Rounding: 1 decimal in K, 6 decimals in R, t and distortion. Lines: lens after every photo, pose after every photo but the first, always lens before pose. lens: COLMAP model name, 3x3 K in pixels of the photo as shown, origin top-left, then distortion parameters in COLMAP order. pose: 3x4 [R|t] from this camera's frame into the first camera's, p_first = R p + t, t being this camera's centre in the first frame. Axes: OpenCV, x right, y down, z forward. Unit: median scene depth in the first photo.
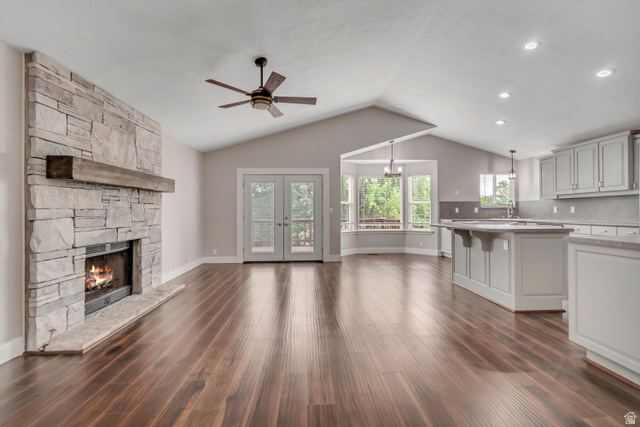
lens RADIAL K [[288.0, 0, 320.0], [0, 288.0, 213.5], [0, 0, 1]] dist [0.000040, 0.000131]
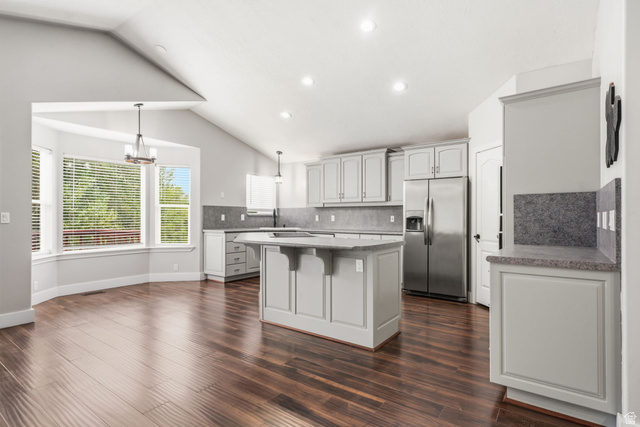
lens RADIAL K [[331.5, 0, 317.7], [0, 331.5, 216.2], [0, 0, 1]] dist [-0.000298, 0.000030]
pose [[0.627638, 0.010277, 0.778438, -0.061709], [-0.003413, 0.999940, -0.010450, -0.007004], [-0.778498, 0.003902, 0.627635, 0.271528]]
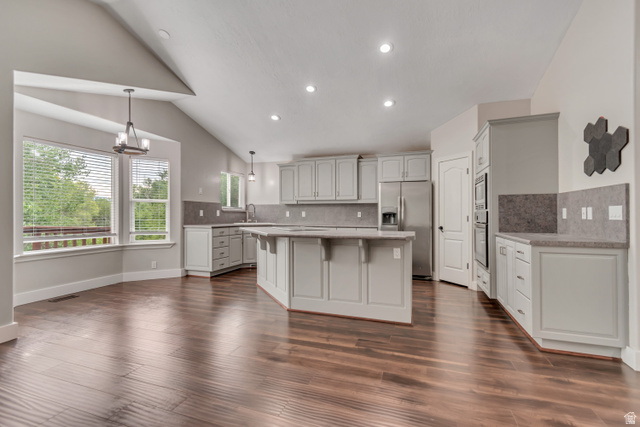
lens RADIAL K [[288.0, 0, 320.0], [0, 288.0, 213.5], [0, 0, 1]] dist [0.000040, 0.000131]
pose [[0.367033, 0.012164, 0.930128, -0.144293], [-0.001867, 0.999922, -0.012339, -0.001498], [-0.930206, 0.002792, 0.367028, 0.459915]]
